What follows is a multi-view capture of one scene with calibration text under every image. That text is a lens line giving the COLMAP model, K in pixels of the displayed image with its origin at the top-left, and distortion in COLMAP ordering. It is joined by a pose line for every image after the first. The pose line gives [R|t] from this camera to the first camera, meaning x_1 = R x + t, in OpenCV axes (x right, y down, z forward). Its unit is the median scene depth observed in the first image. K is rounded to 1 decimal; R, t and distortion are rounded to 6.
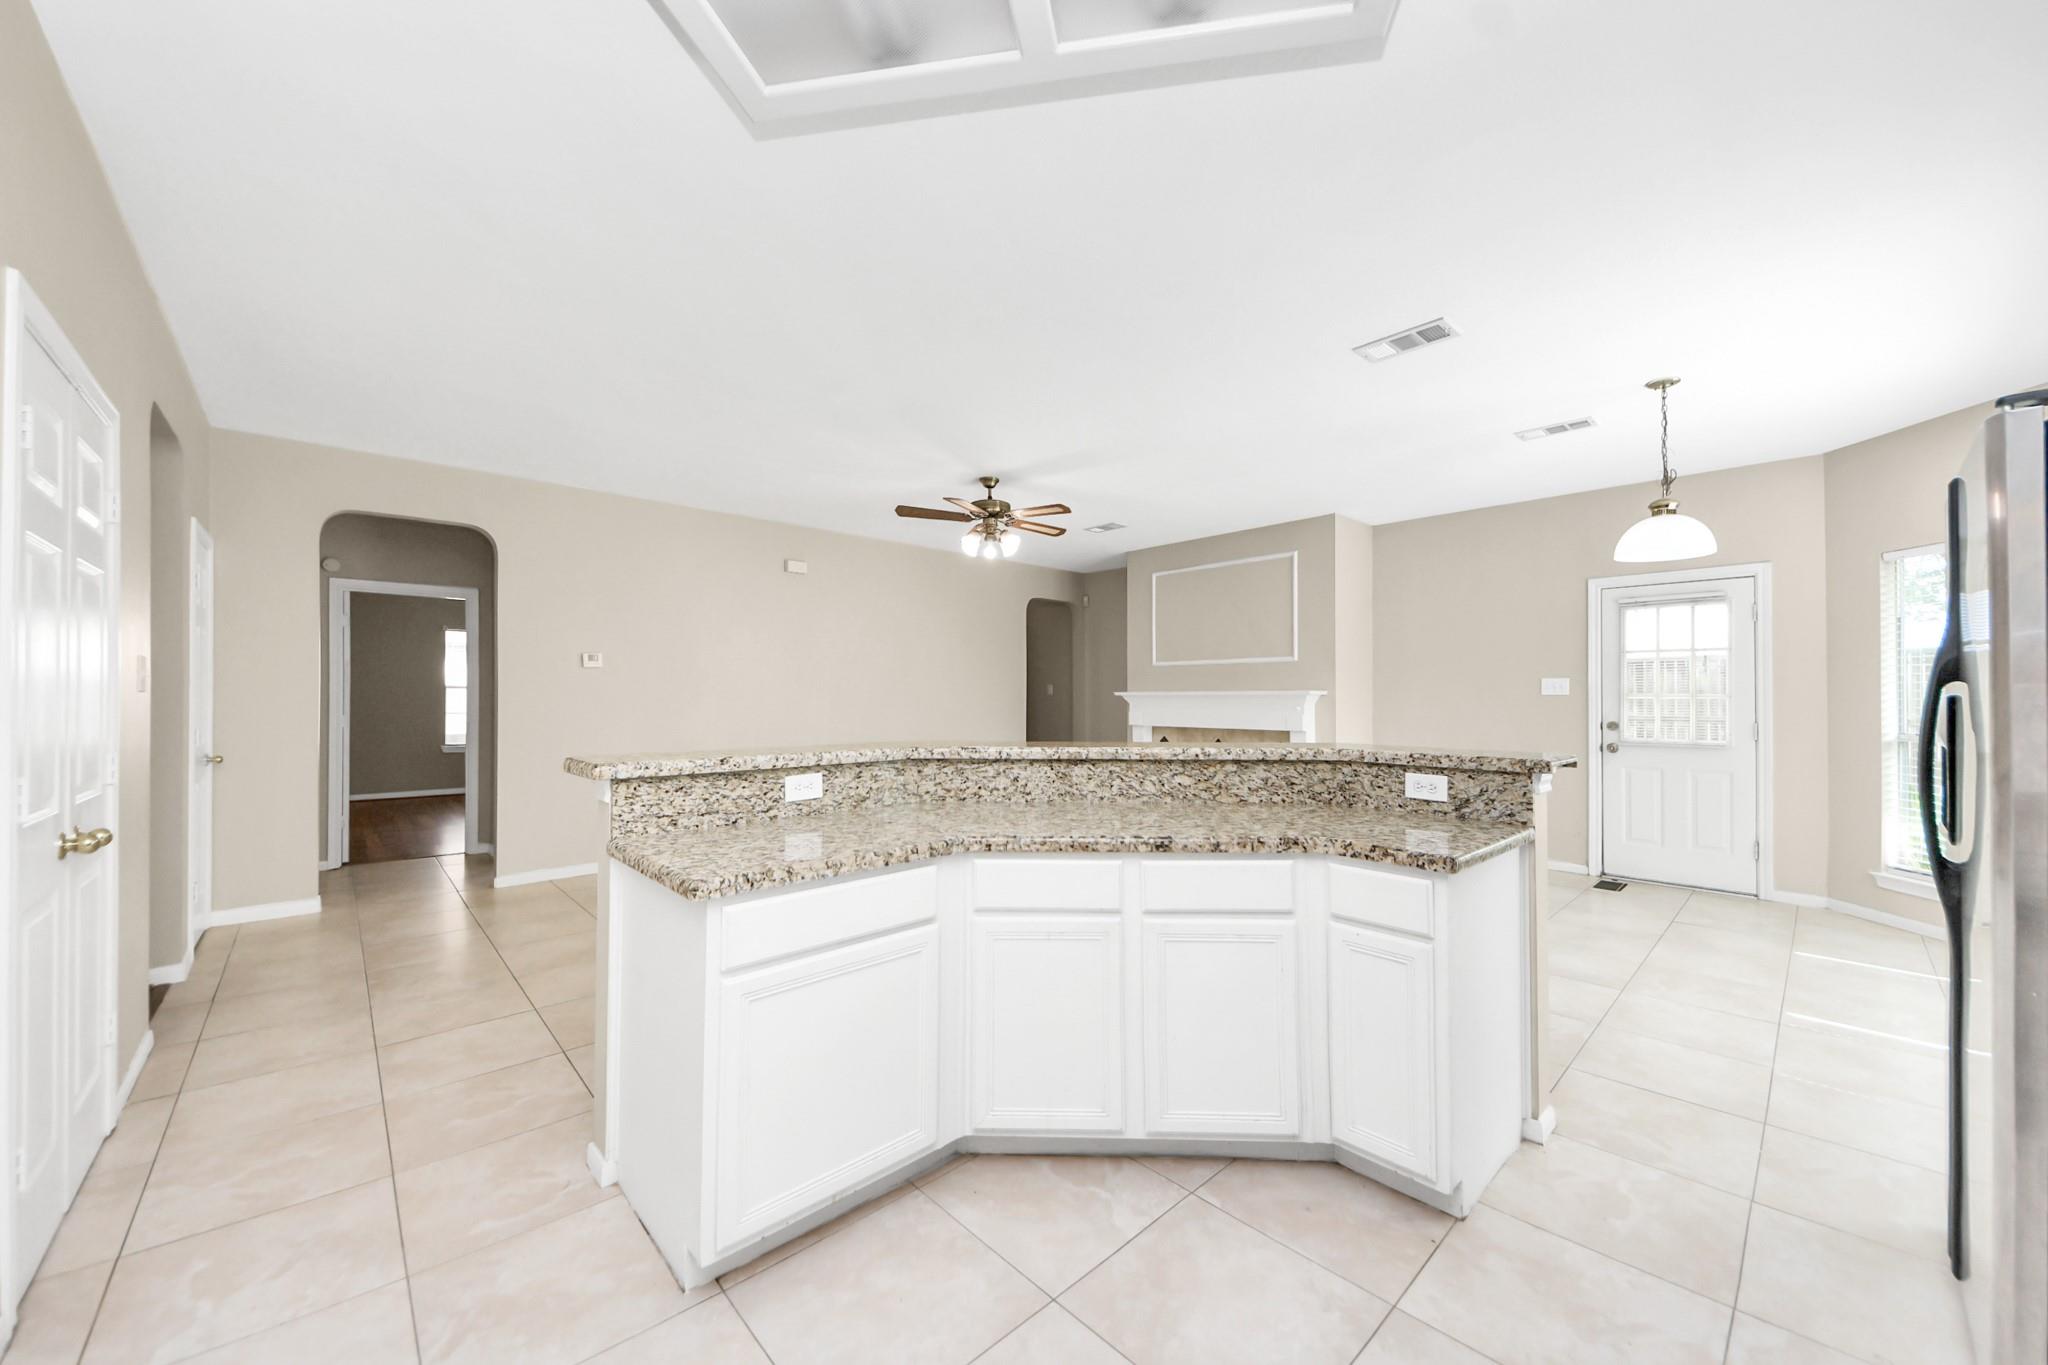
lens RADIAL K [[759.6, 0, 1034.8], [0, 759.6, 695.1], [0, 0, 1]] dist [0.000460, -0.000088]
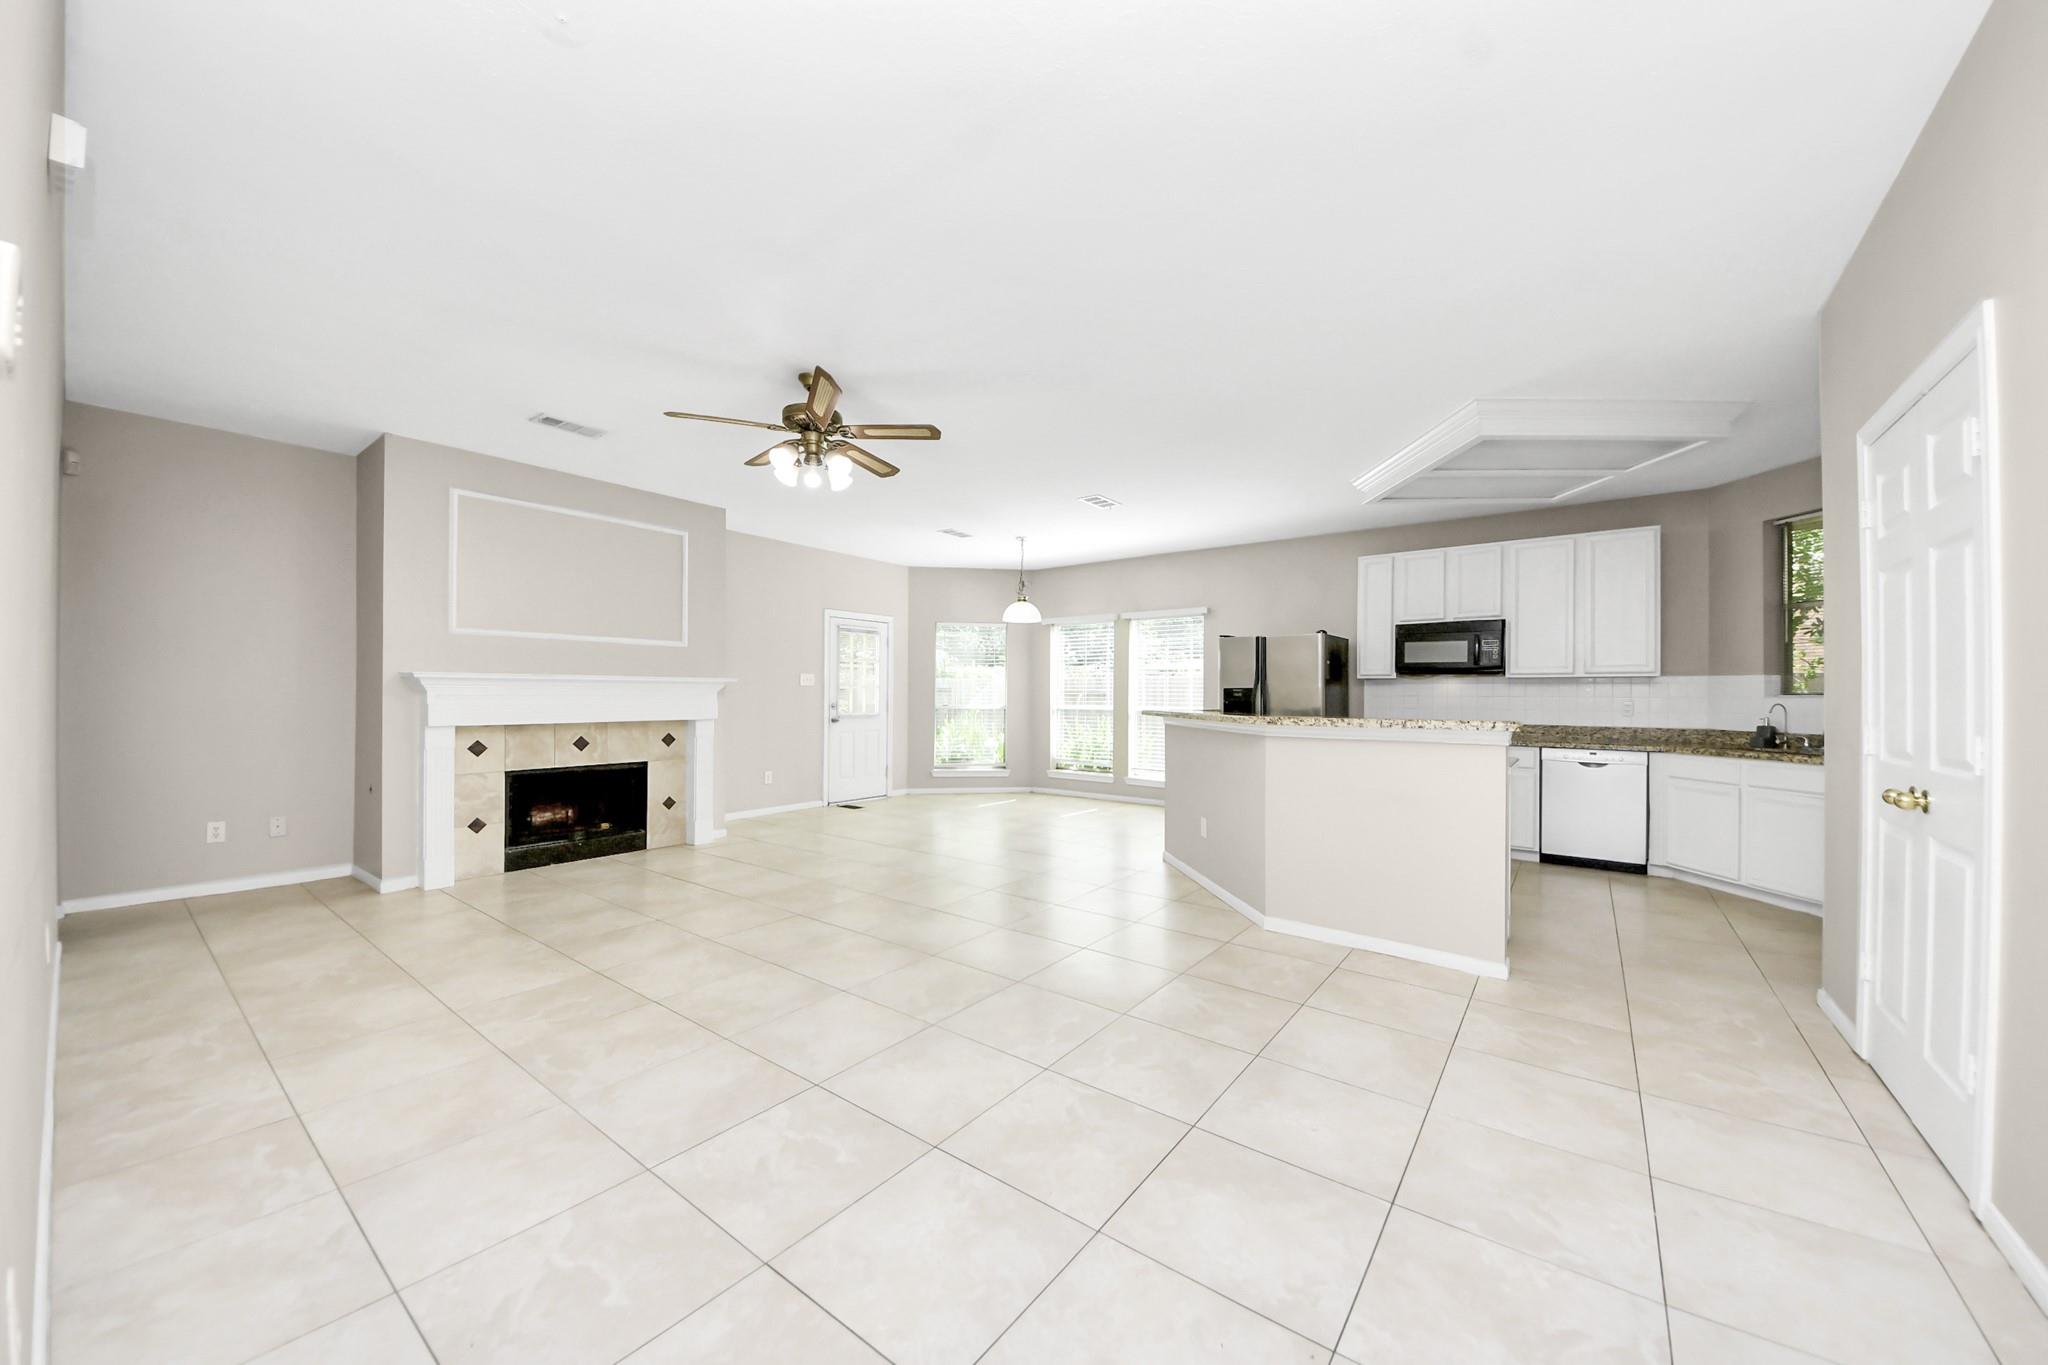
lens RADIAL K [[724.1, 0, 1031.8], [0, 724.1, 695.9], [0, 0, 1]] dist [-0.001720, -0.000358]
pose [[-0.183229, -0.000519, 0.983070, -0.762441], [-0.003223, 0.999995, -0.000073, 0.018897], [-0.983065, -0.003182, -0.183230, 0.886585]]
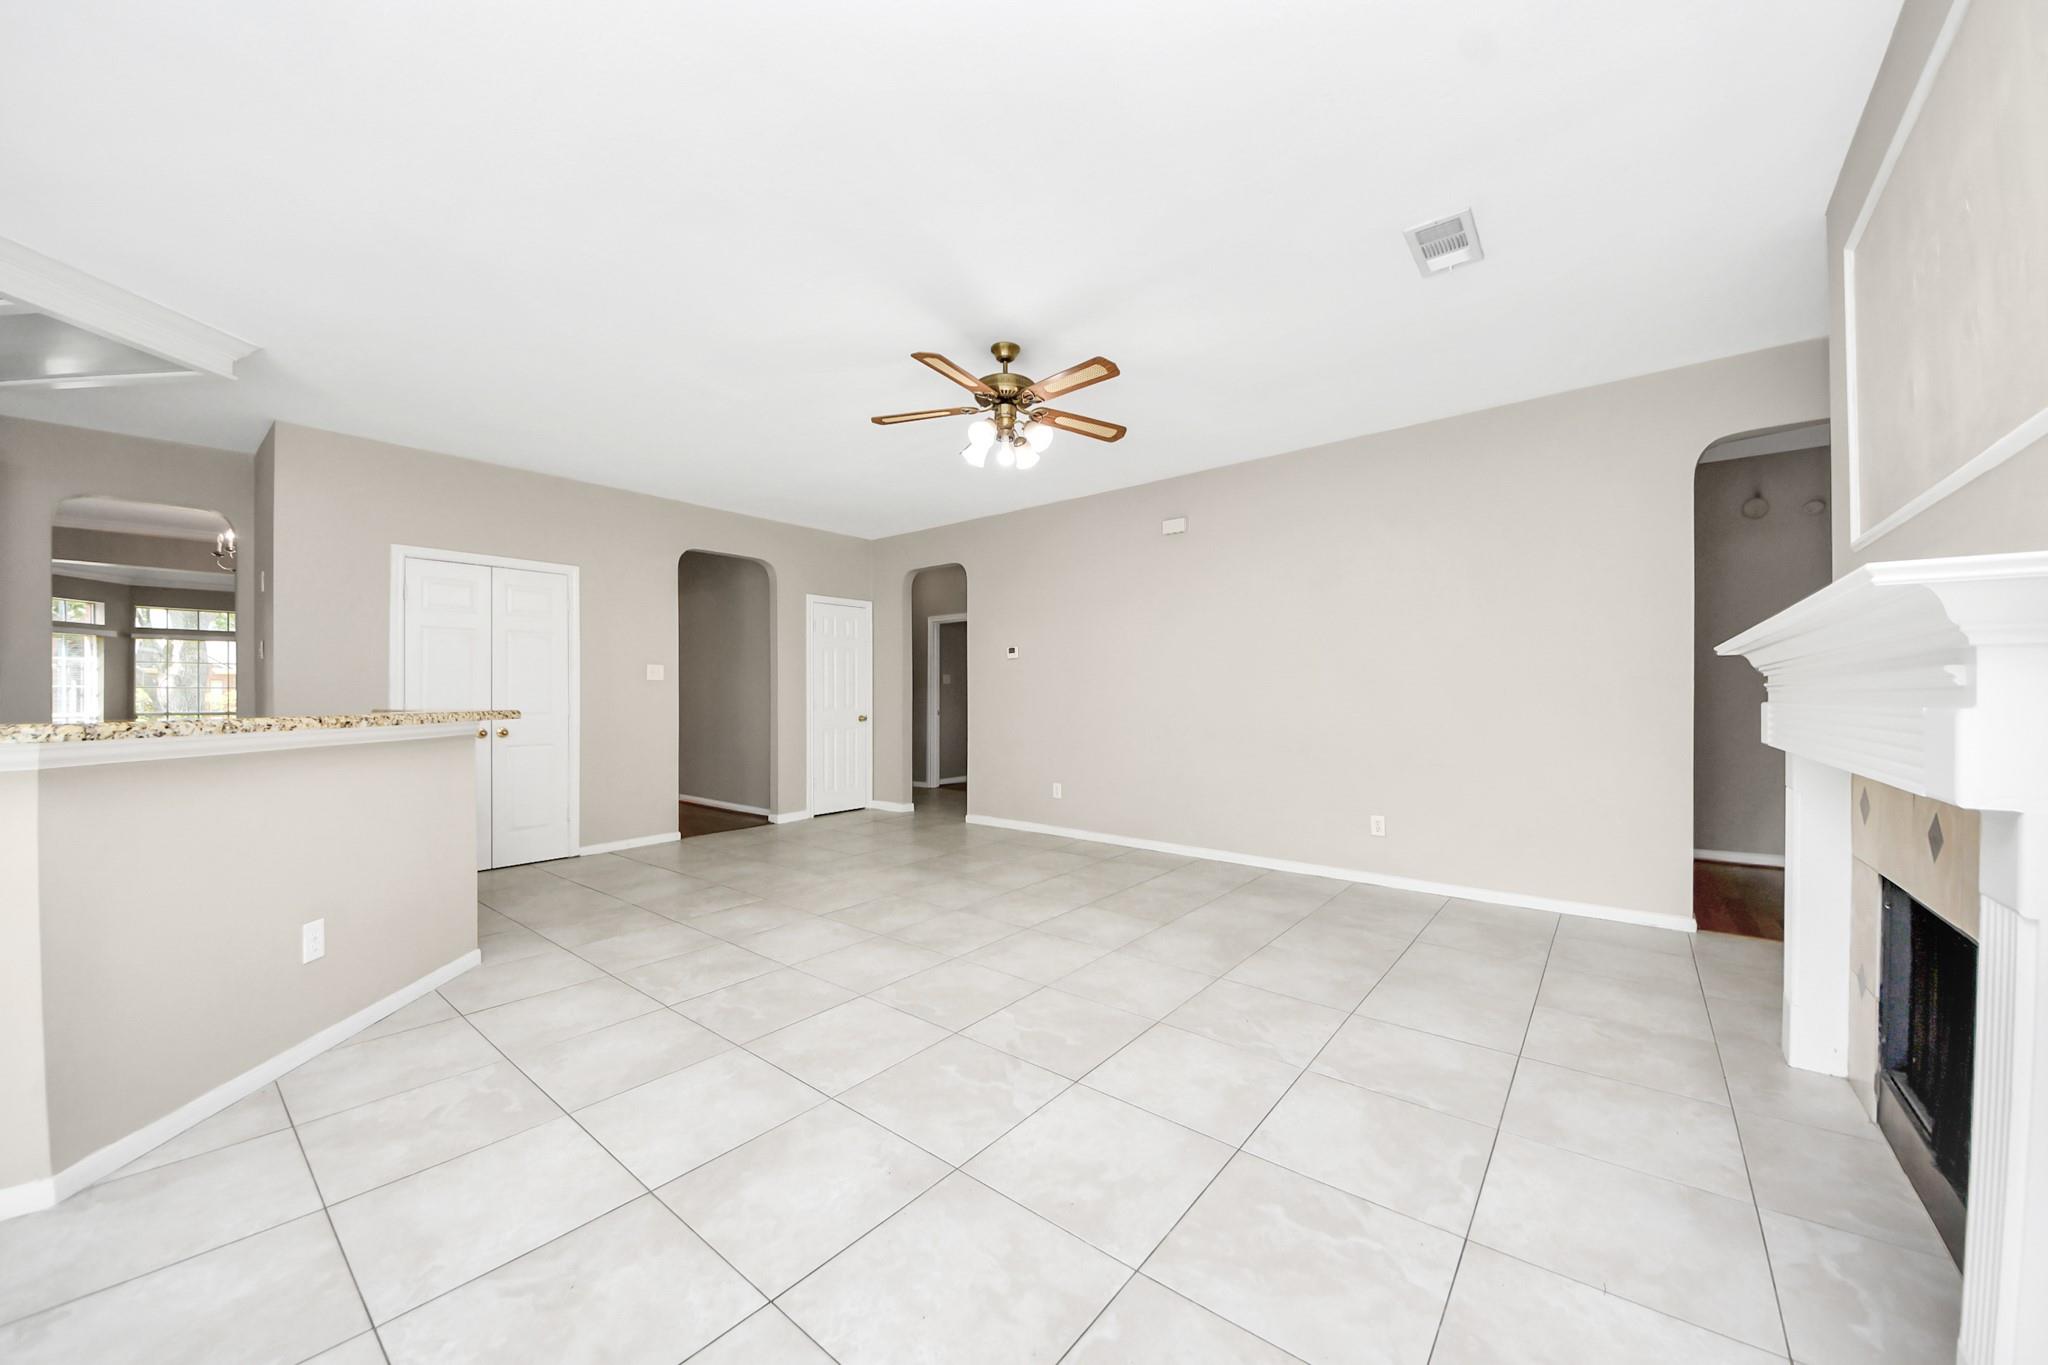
lens RADIAL K [[724.1, 0, 1031.8], [0, 724.1, 695.9], [0, 0, 1]] dist [-0.001720, -0.000358]
pose [[0.152185, 0.003309, -0.988346, 0.535647], [0.001170, 0.999993, 0.003529, 0.024036], [0.988351, -0.001693, 0.152180, 0.890428]]
